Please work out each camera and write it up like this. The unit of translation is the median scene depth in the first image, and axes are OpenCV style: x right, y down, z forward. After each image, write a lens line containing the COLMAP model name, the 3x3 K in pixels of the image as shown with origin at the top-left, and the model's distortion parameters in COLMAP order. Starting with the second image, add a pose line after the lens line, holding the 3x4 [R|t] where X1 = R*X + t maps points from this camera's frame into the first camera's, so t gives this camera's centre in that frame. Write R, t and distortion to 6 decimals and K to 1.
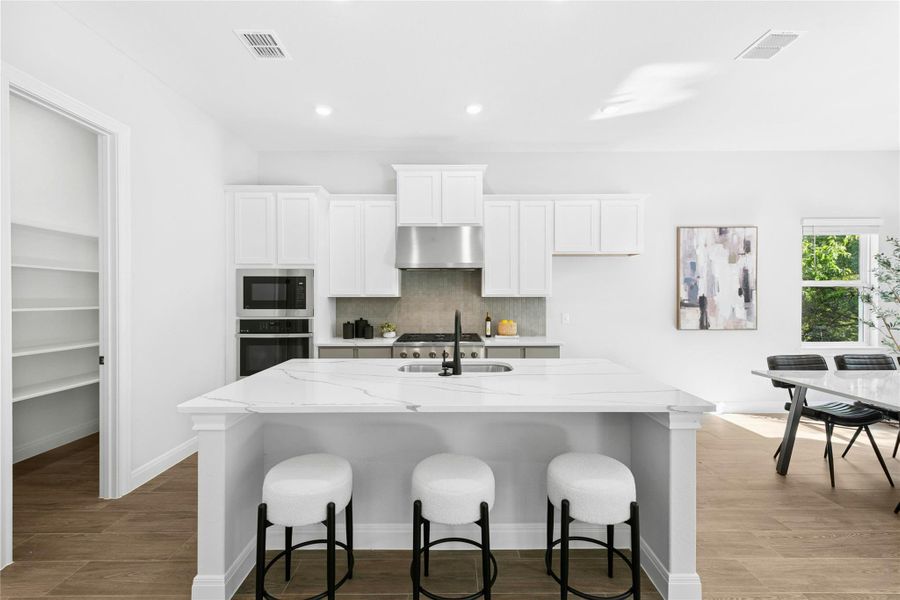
lens RADIAL K [[376.7, 0, 450.0], [0, 376.7, 300.0], [0, 0, 1]] dist [0.002324, -0.000159]
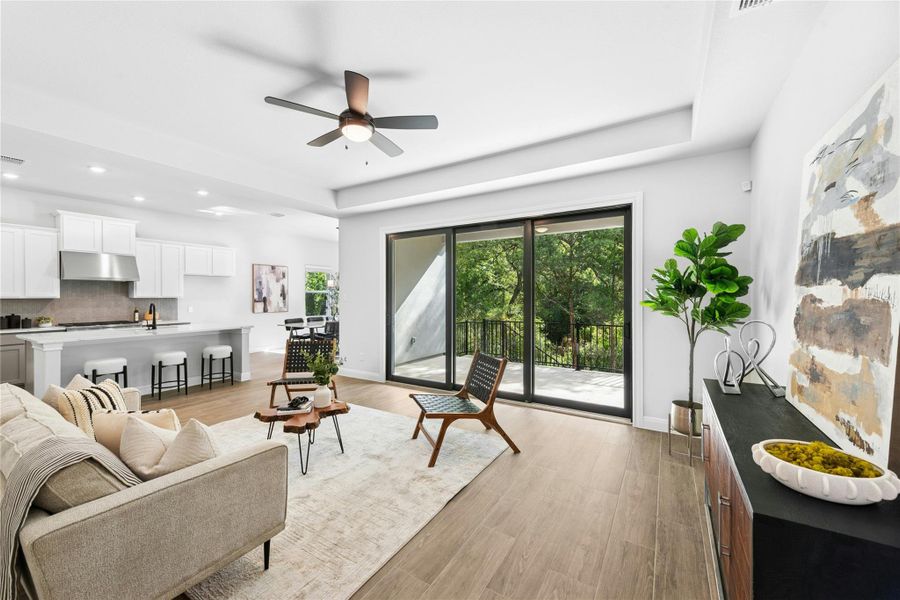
lens RADIAL K [[353.7, 0, 457.2], [0, 353.7, 296.6], [0, 0, 1]] dist [0.000916, -0.000135]
pose [[0.521169, -0.001204, 0.853453, -0.488348], [0.014919, 0.999859, -0.007700, 0.019674], [-0.853323, 0.016746, 0.521114, -1.002388]]
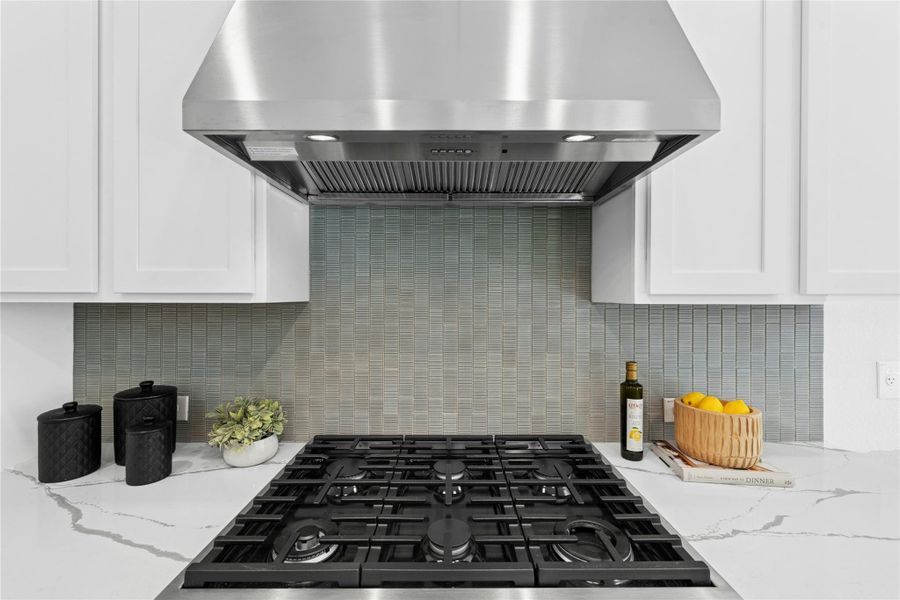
lens RADIAL K [[353.7, 0, 457.2], [0, 353.7, 296.6], [0, 0, 1]] dist [0.000916, -0.000135]
pose [[0.999992, 0.004048, -0.000289, -0.019306], [-0.004051, 0.999893, -0.014072, -0.008952], [0.000232, 0.014073, 0.999901, 0.757375]]
